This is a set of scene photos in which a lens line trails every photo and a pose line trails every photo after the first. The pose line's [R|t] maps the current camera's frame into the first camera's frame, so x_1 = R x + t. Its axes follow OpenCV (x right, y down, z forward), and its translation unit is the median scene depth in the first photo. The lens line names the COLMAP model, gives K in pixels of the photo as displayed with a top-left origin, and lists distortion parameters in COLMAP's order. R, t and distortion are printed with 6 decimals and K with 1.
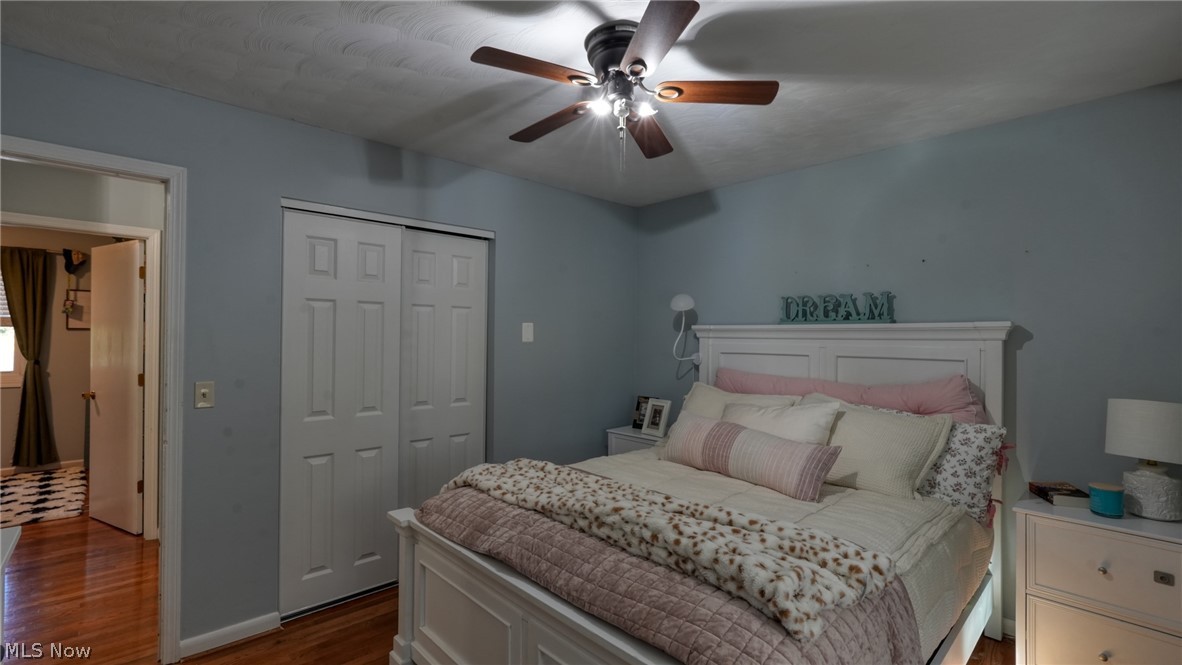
lens RADIAL K [[516.8, 0, 585.1], [0, 516.8, 329.0], [0, 0, 1]] dist [-0.019135, 0.008632]
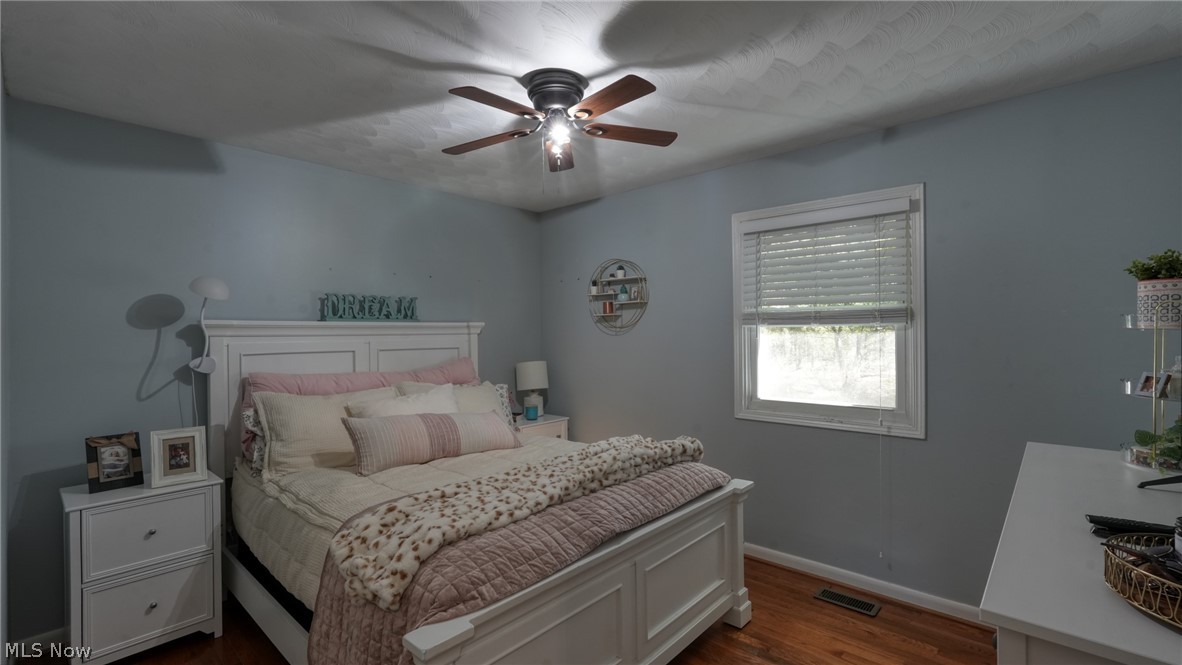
lens RADIAL K [[516.8, 0, 591.4], [0, 516.8, 332.9], [0, 0, 1]] dist [-0.019135, 0.008632]
pose [[-0.080766, -0.008247, 0.996699, -0.680494], [-0.003230, 0.999963, 0.008012, 0.004195], [-0.996728, -0.002572, -0.080789, 0.618505]]
